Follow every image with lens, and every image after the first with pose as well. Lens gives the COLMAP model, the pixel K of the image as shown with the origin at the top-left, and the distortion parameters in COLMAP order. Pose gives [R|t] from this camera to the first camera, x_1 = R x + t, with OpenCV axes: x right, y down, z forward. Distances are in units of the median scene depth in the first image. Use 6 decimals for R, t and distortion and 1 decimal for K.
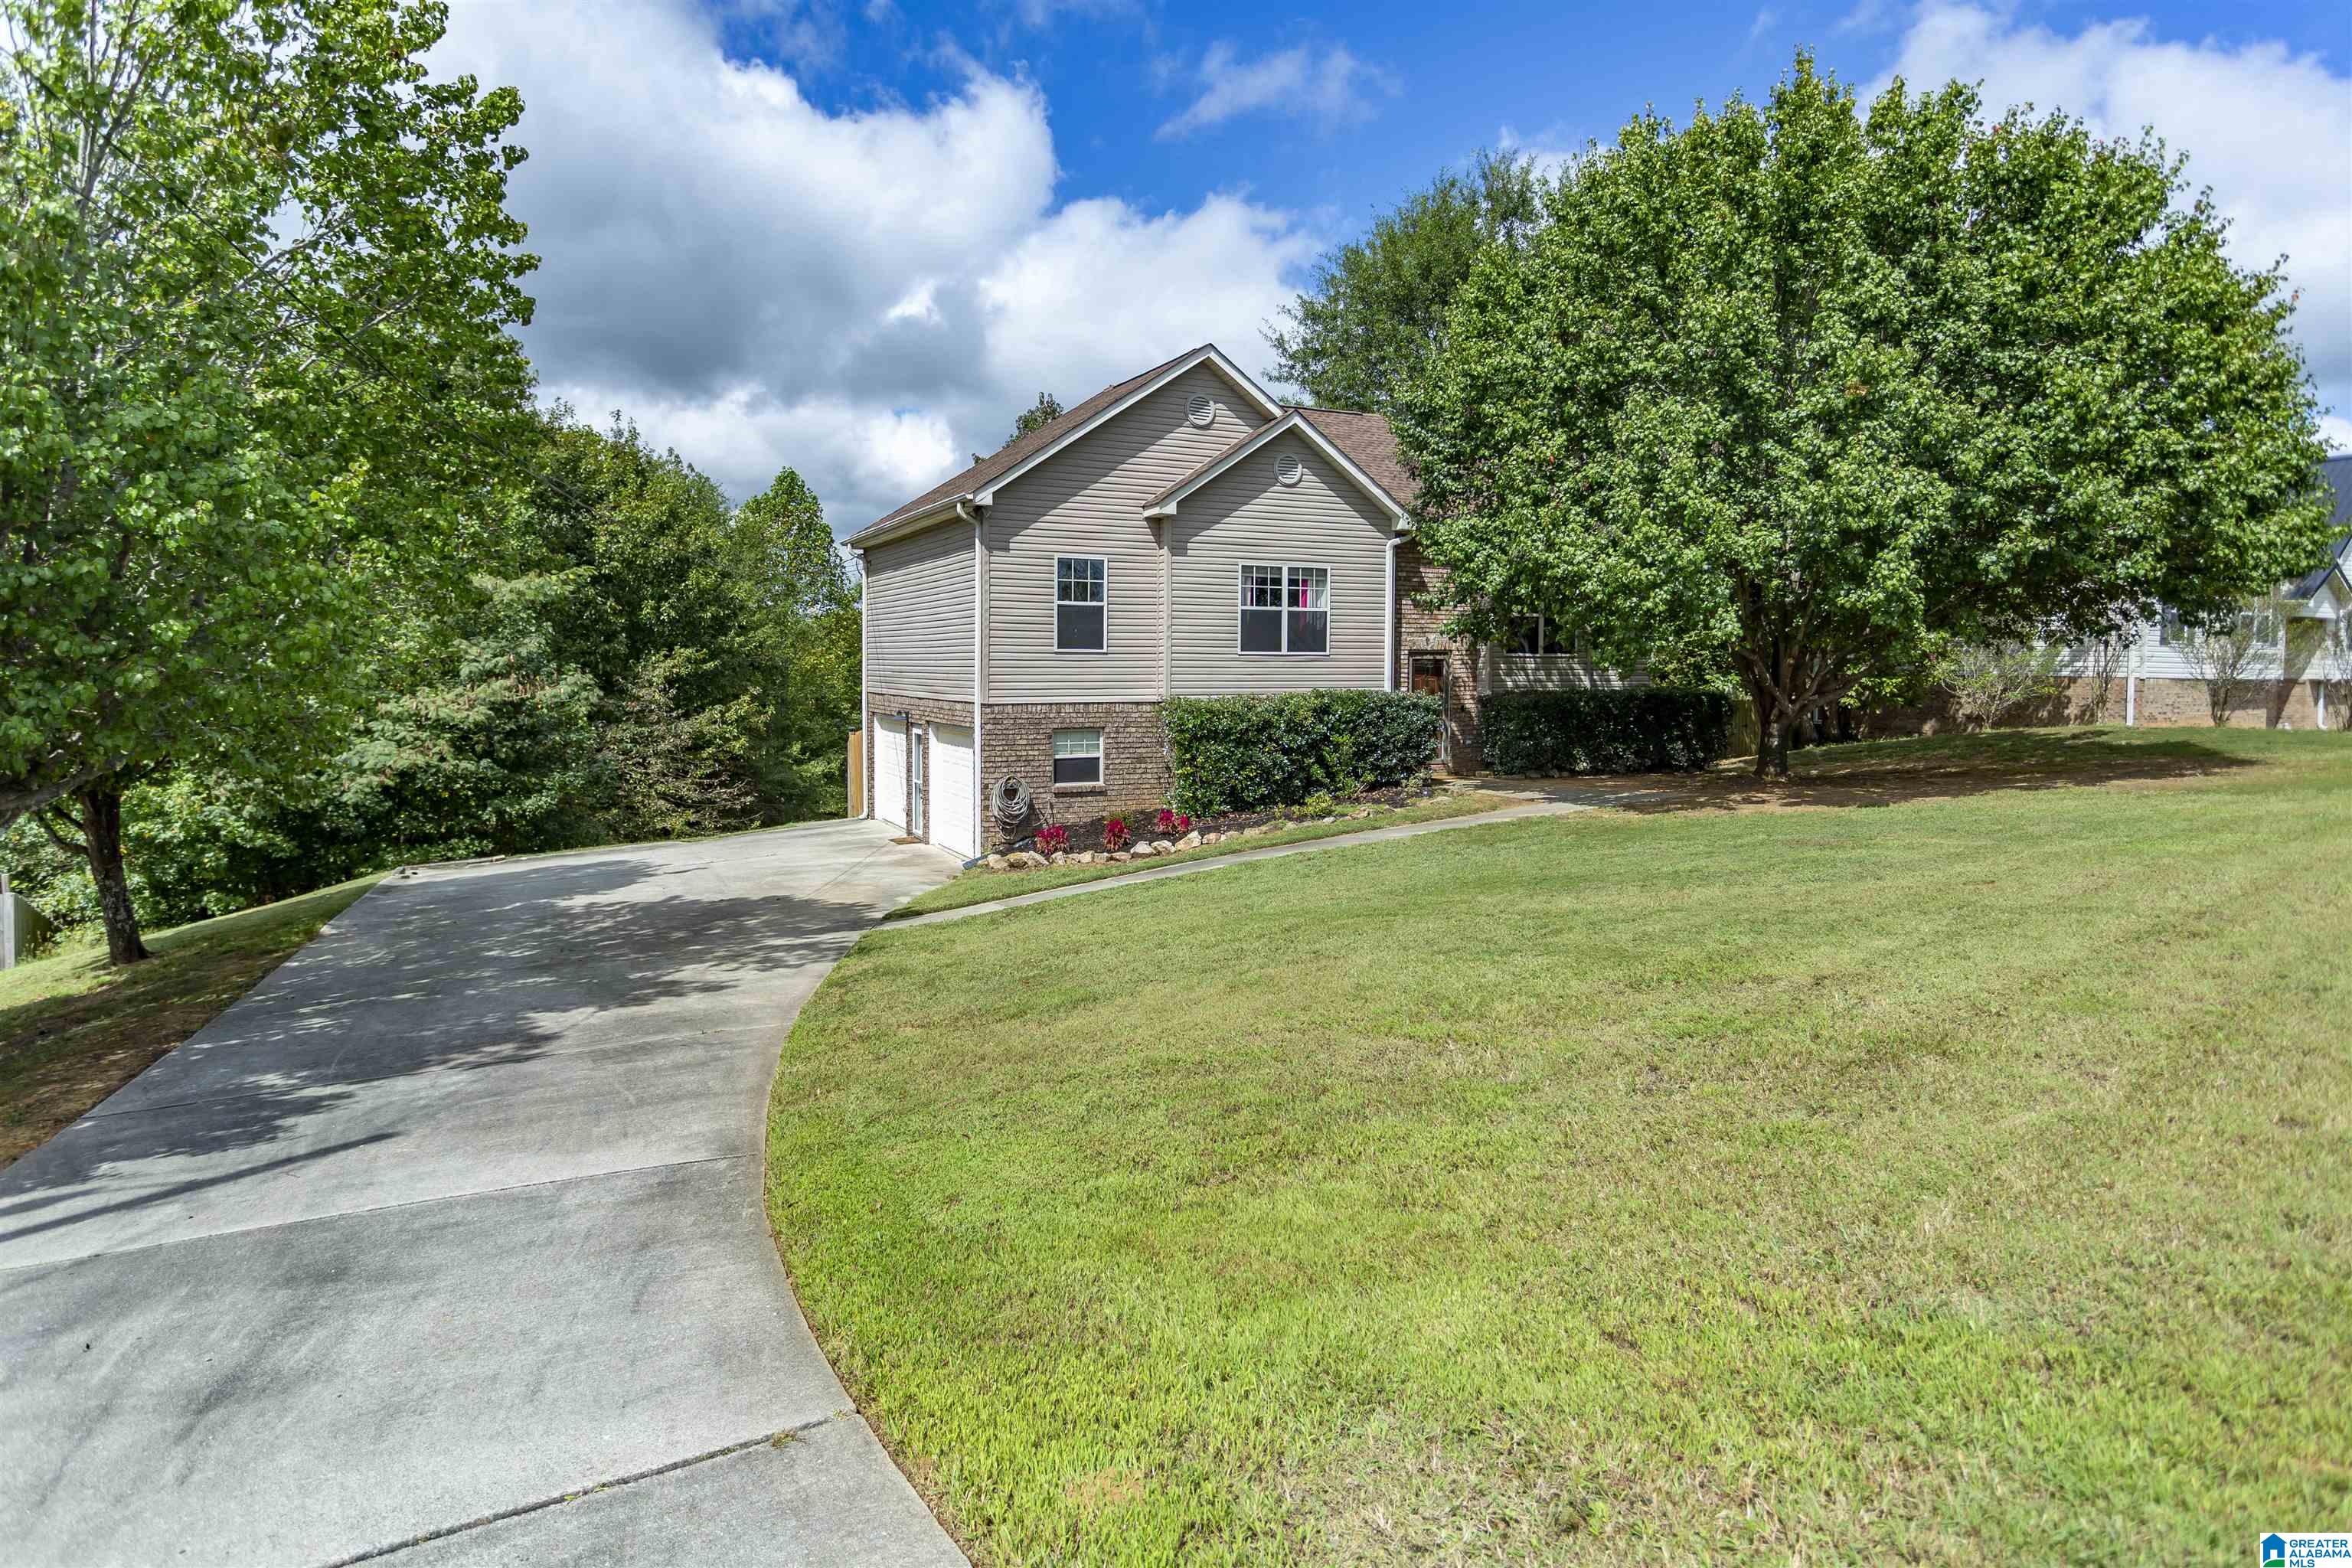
lens RADIAL K [[1326.5, 0, 1109.1], [0, 1326.5, 695.3], [0, 0, 1]] dist [0.032126, 0.000729]
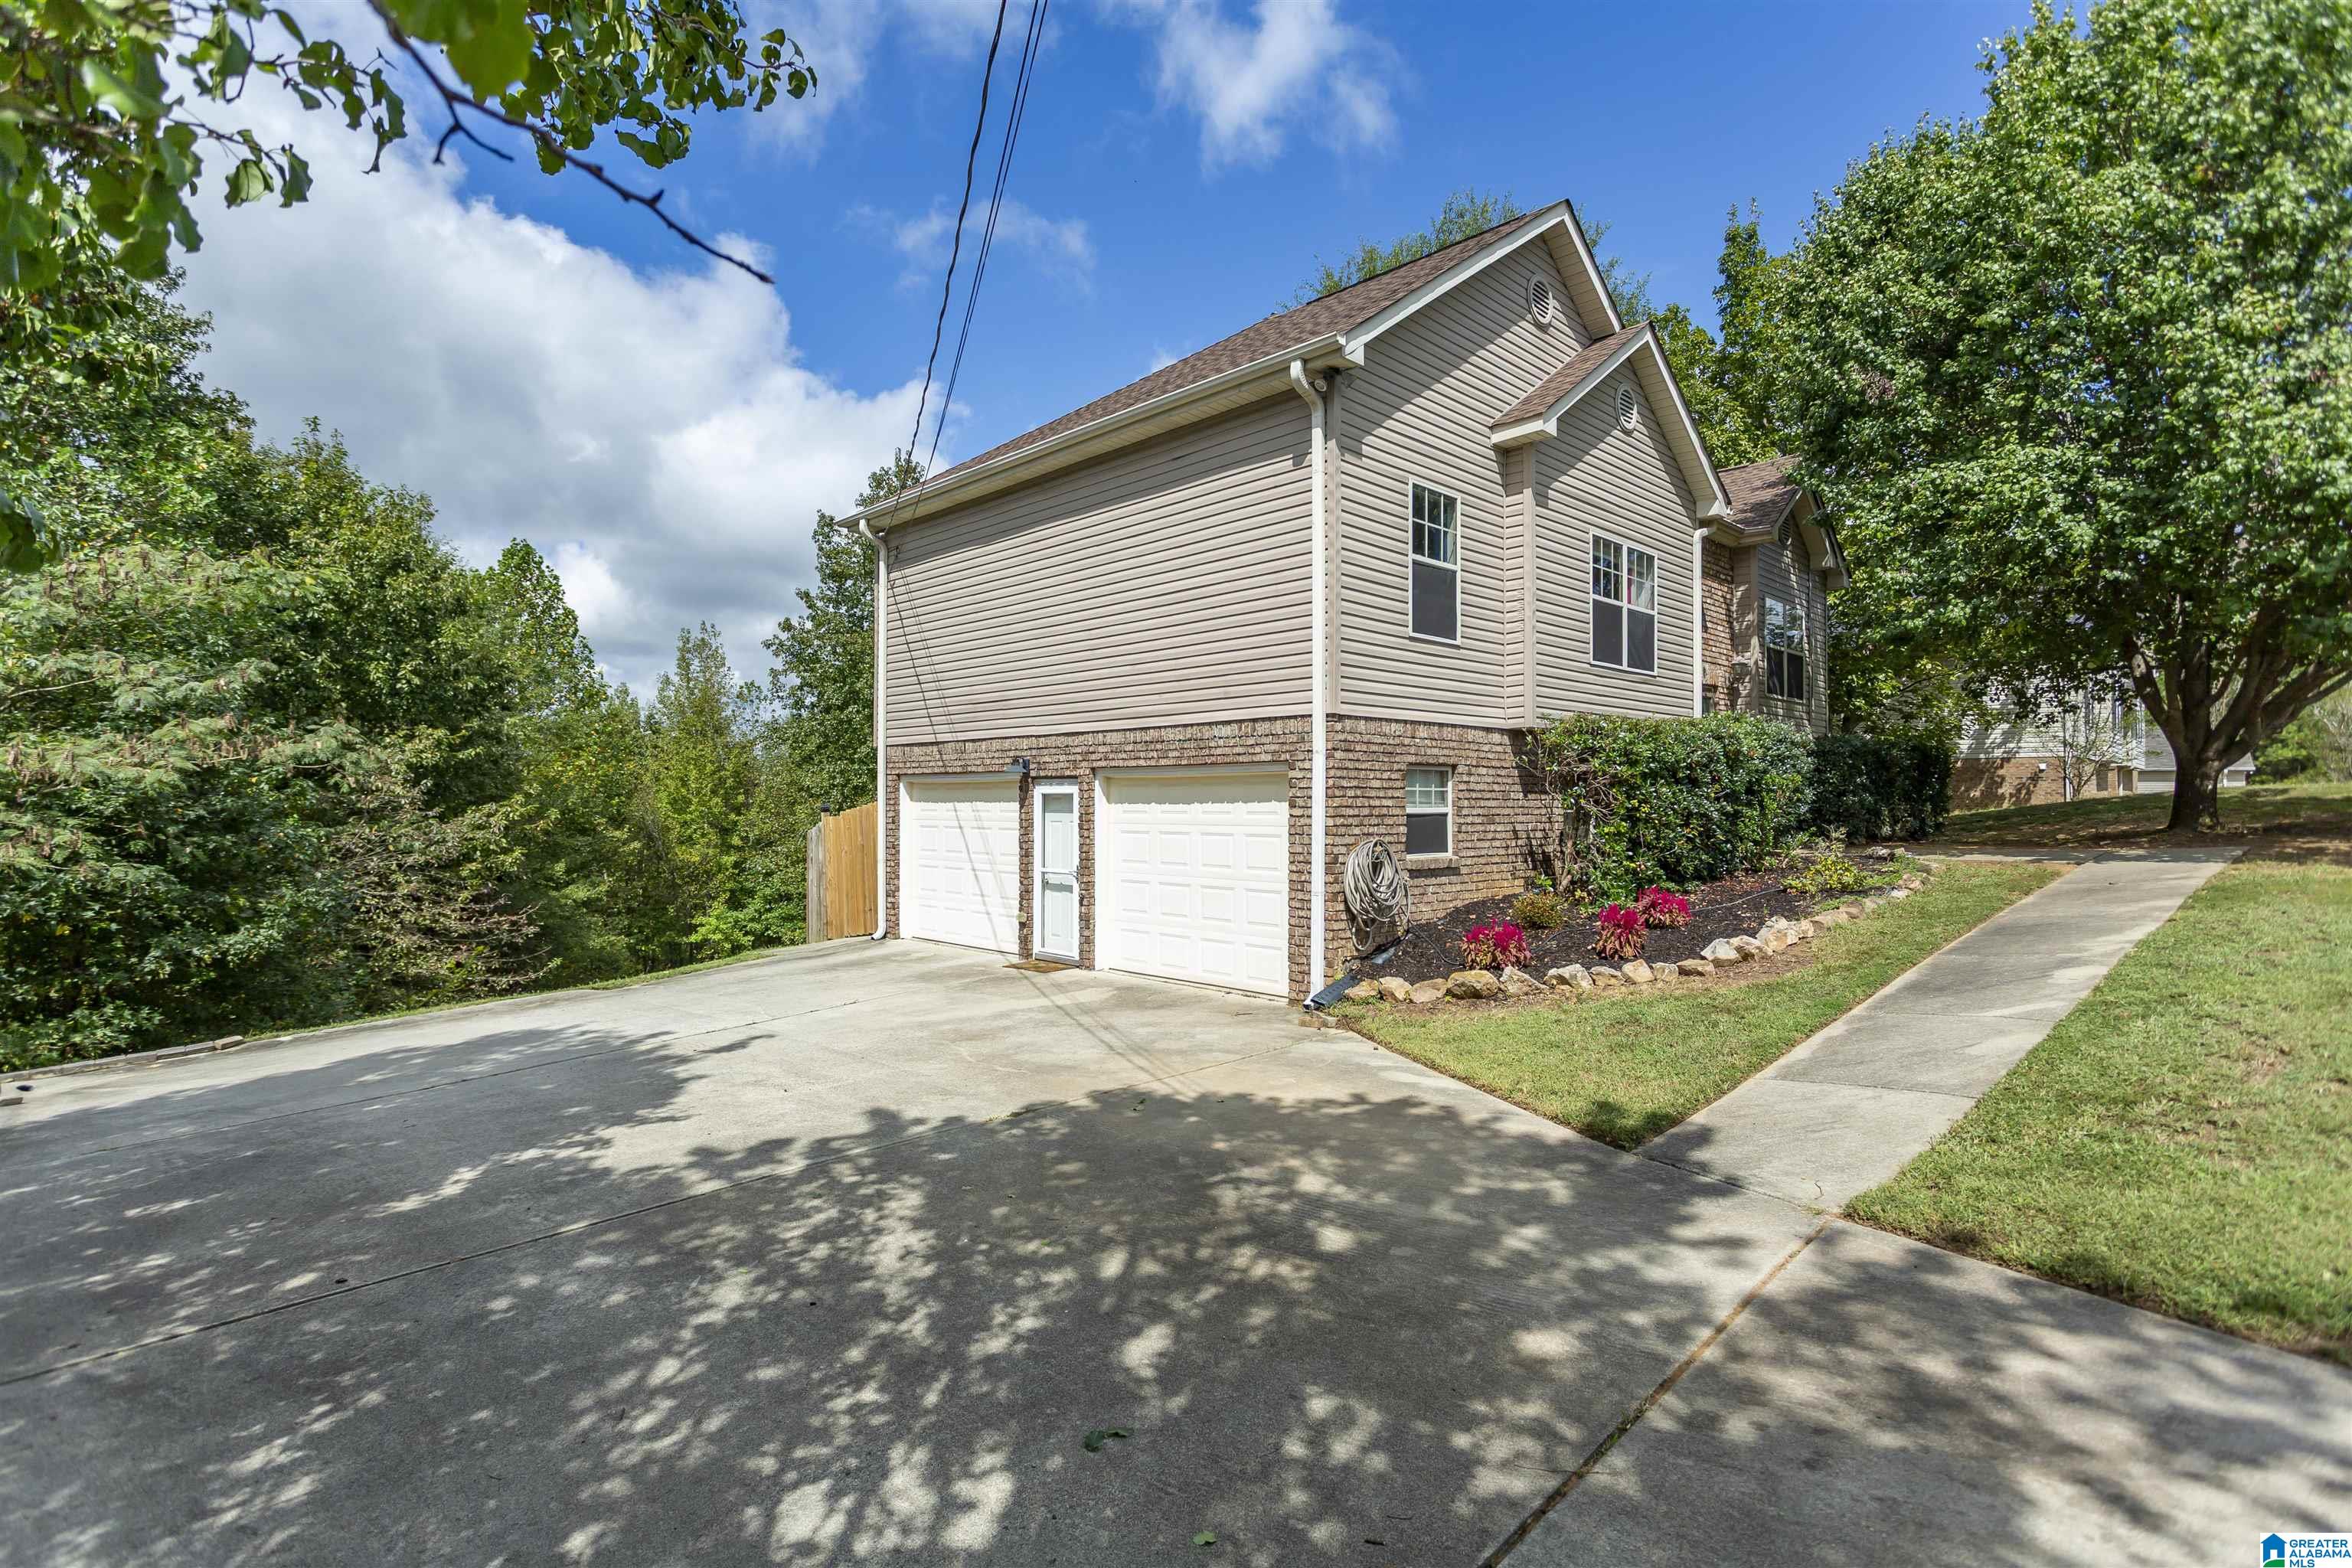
lens RADIAL K [[1153.0, 0, 1157.9], [0, 1153.0, 778.0], [0, 0, 1]] dist [0.013976, -0.000385]
pose [[0.941862, 0.004430, 0.335970, -0.241577], [0.011606, 0.998887, -0.045707, 0.040495], [-0.335799, 0.046949, 0.940763, 0.405819]]
